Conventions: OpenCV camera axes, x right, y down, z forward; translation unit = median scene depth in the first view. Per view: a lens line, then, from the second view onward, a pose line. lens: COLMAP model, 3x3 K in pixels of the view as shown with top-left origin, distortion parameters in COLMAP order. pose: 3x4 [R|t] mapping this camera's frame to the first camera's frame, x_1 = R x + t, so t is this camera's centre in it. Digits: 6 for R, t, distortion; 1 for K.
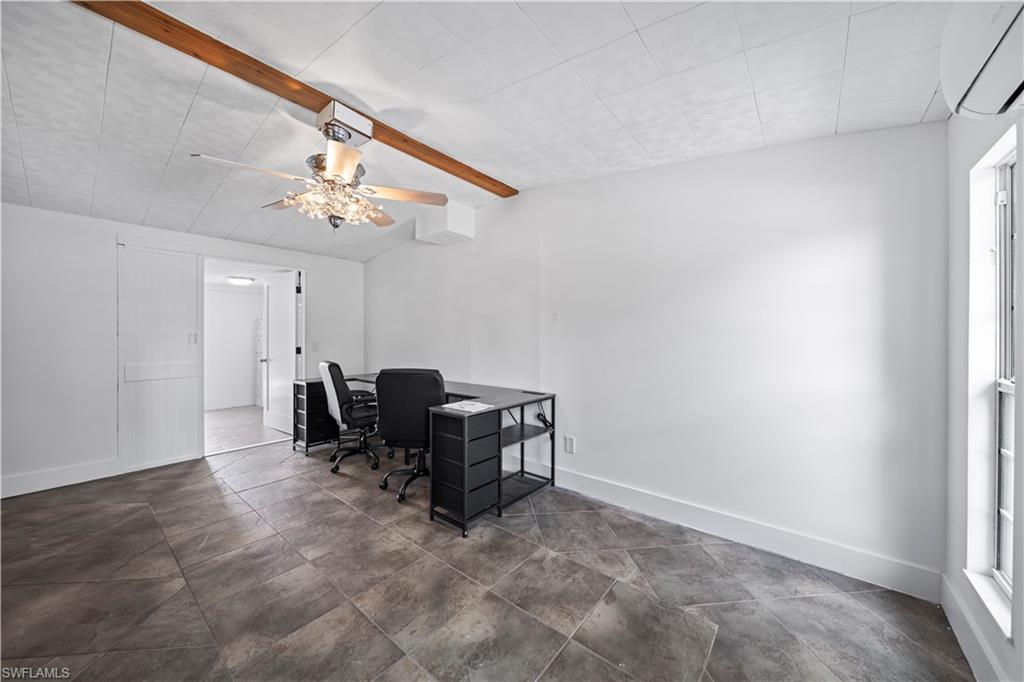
lens RADIAL K [[361.5, 0, 517.0], [0, 361.5, 339.0], [0, 0, 1]] dist [-0.000992, -0.000227]
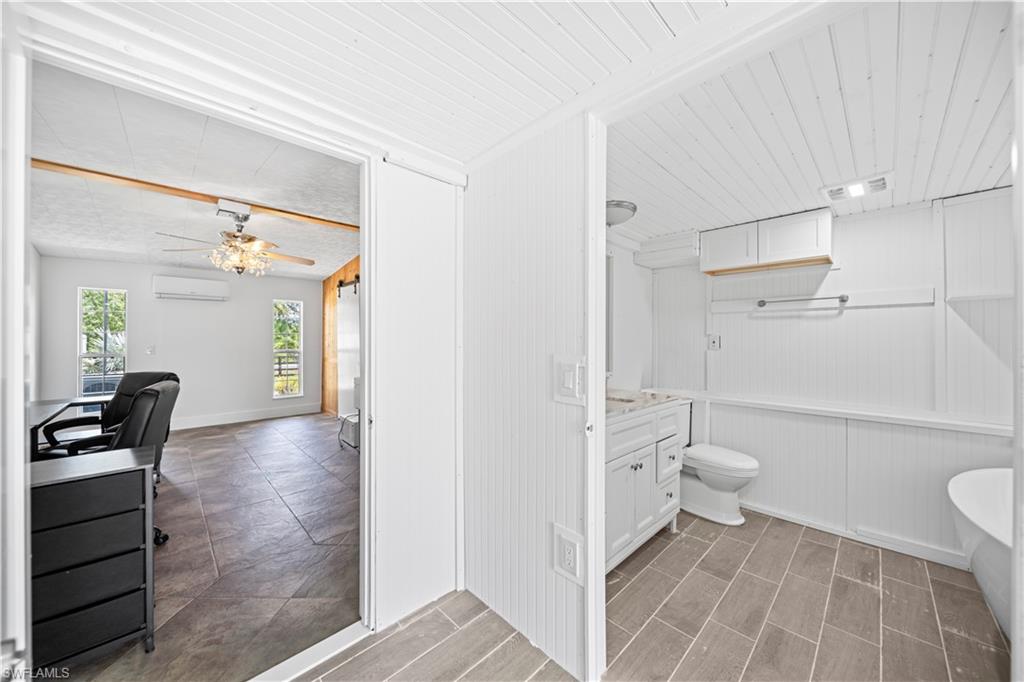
lens RADIAL K [[361.5, 0, 517.0], [0, 361.5, 339.0], [0, 0, 1]] dist [-0.000992, -0.000227]
pose [[-0.993553, -0.004984, 0.113259, -1.969954], [-0.004345, 0.999973, 0.005888, -0.033761], [-0.113285, 0.005358, -0.993548, 2.531316]]
